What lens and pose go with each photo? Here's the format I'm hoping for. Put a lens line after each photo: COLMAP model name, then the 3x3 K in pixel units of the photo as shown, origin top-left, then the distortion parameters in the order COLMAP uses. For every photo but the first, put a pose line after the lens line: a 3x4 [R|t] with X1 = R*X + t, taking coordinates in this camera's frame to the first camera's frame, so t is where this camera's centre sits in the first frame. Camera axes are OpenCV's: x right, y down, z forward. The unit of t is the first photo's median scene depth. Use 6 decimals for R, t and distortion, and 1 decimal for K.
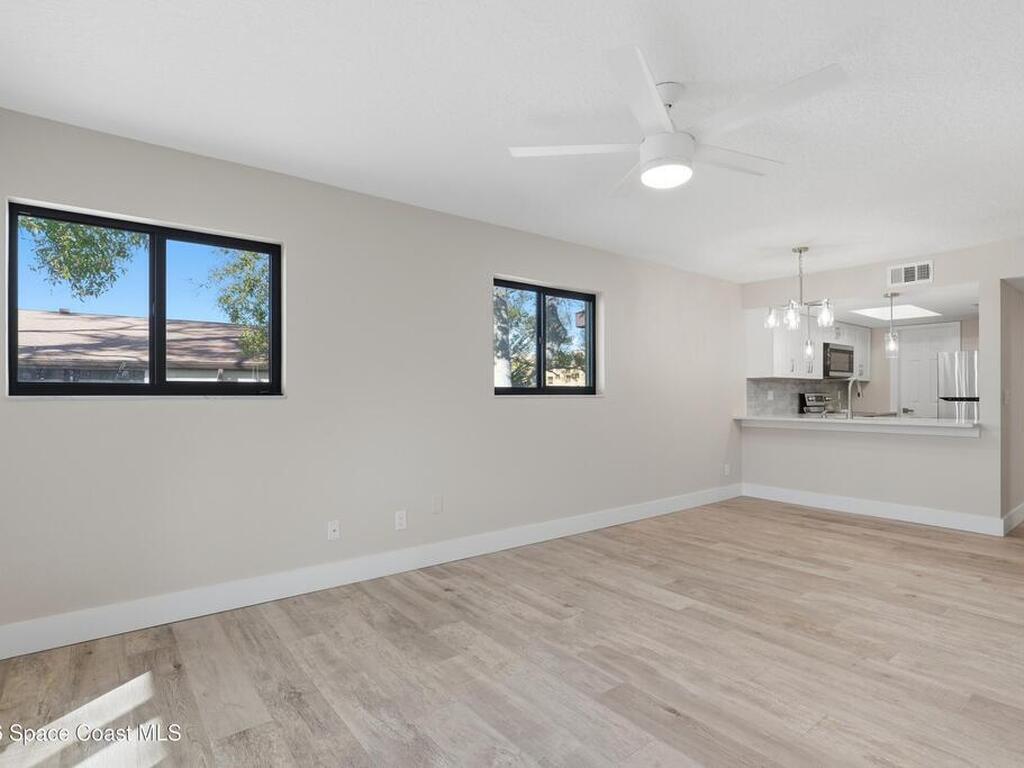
lens RADIAL K [[535.4, 0, 508.9], [0, 535.4, 390.7], [0, 0, 1]] dist [-0.015860, 0.001448]
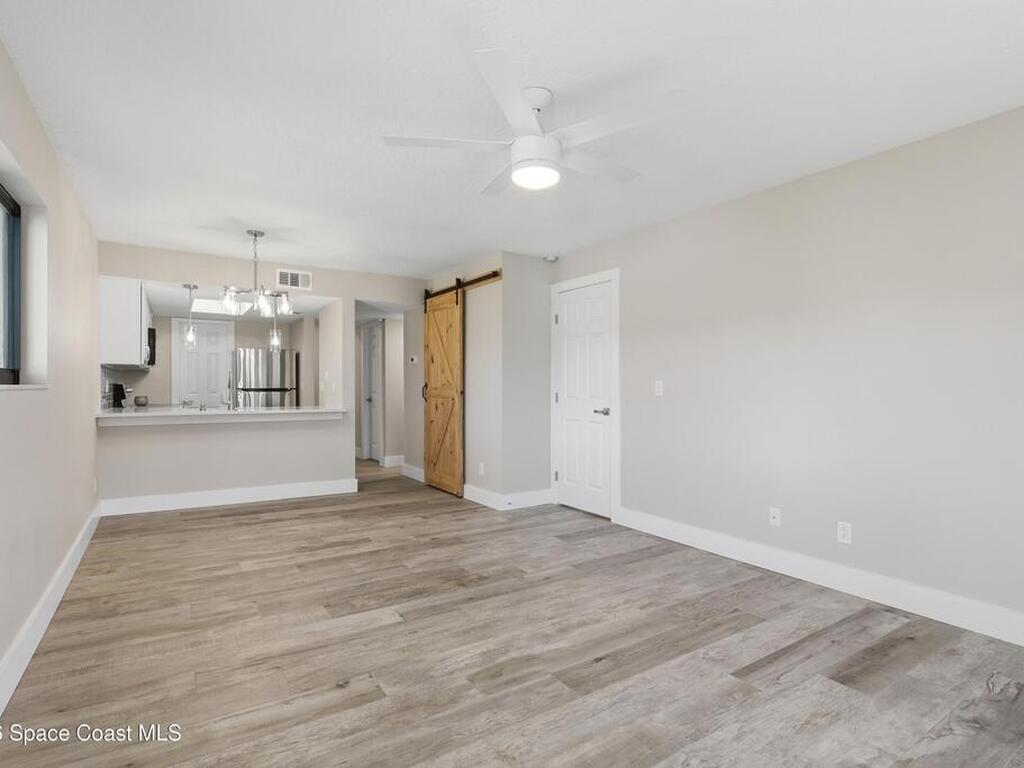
lens RADIAL K [[535.4, 0, 514.5], [0, 535.4, 386.4], [0, 0, 1]] dist [-0.015860, 0.001448]
pose [[0.083240, 0.002521, 0.996526, -0.517380], [-0.011214, 0.999936, -0.001593, 0.007121], [-0.996466, -0.011042, 0.083262, 0.654047]]
